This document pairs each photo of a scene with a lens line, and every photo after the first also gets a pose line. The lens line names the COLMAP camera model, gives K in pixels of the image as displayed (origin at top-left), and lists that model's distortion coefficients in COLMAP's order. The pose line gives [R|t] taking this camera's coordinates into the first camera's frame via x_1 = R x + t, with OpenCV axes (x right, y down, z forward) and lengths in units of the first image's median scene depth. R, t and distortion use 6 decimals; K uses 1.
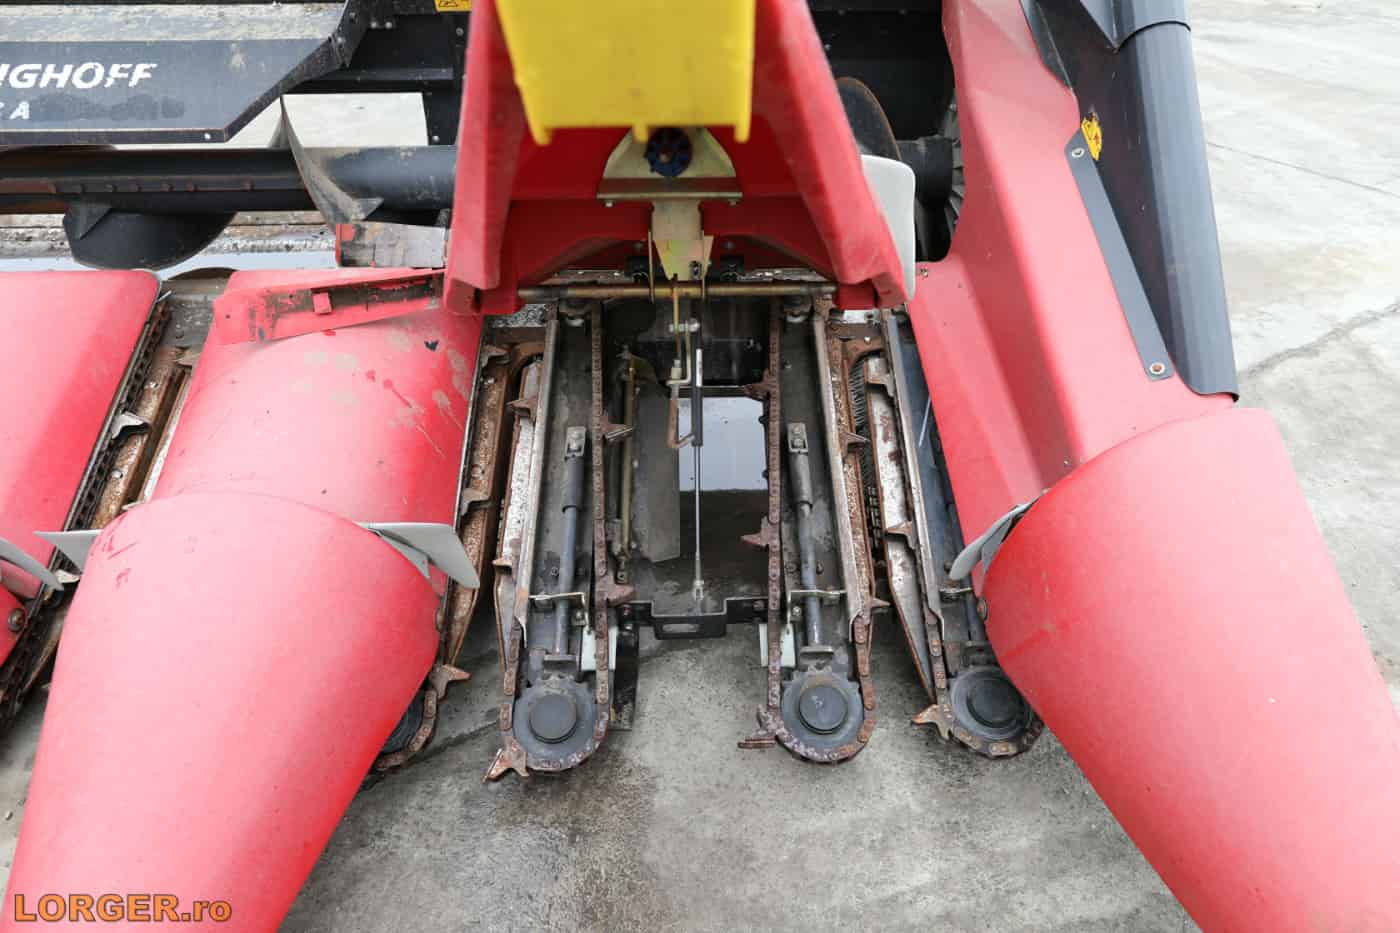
lens RADIAL K [[944.3, 0, 700.0], [0, 944.3, 466.5], [0, 0, 1]] dist [-0.050852, 0.047364]
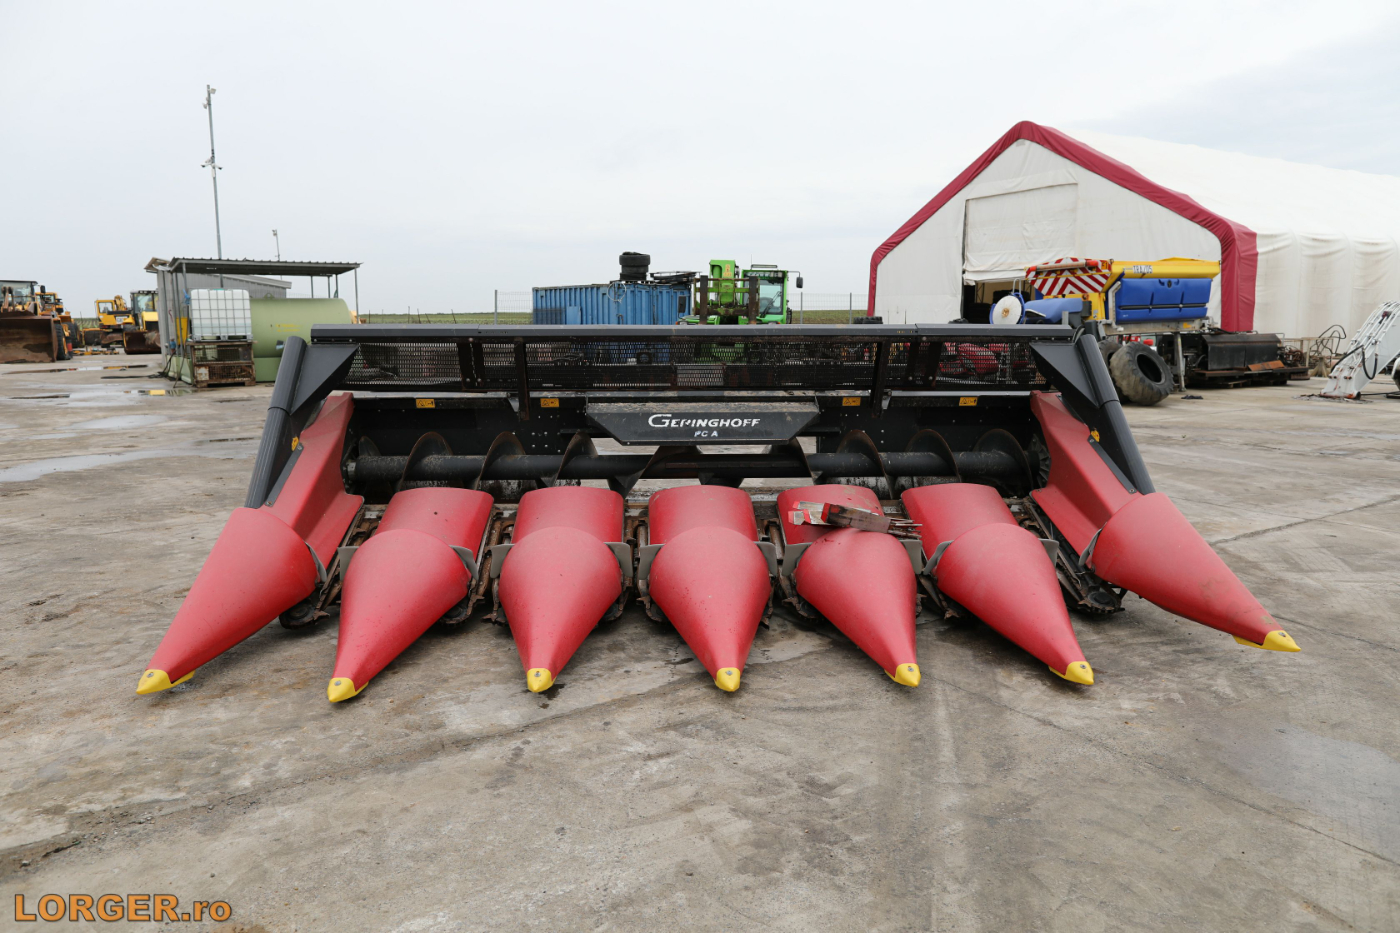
lens RADIAL K [[944.3, 0, 700.0], [0, 944.3, 466.5], [0, 0, 1]] dist [-0.050852, 0.047364]
pose [[0.999156, 0.000255, 0.041083, -0.580283], [0.017921, 0.897127, -0.441408, 0.619497], [-0.036970, 0.441772, 0.896365, -0.965939]]
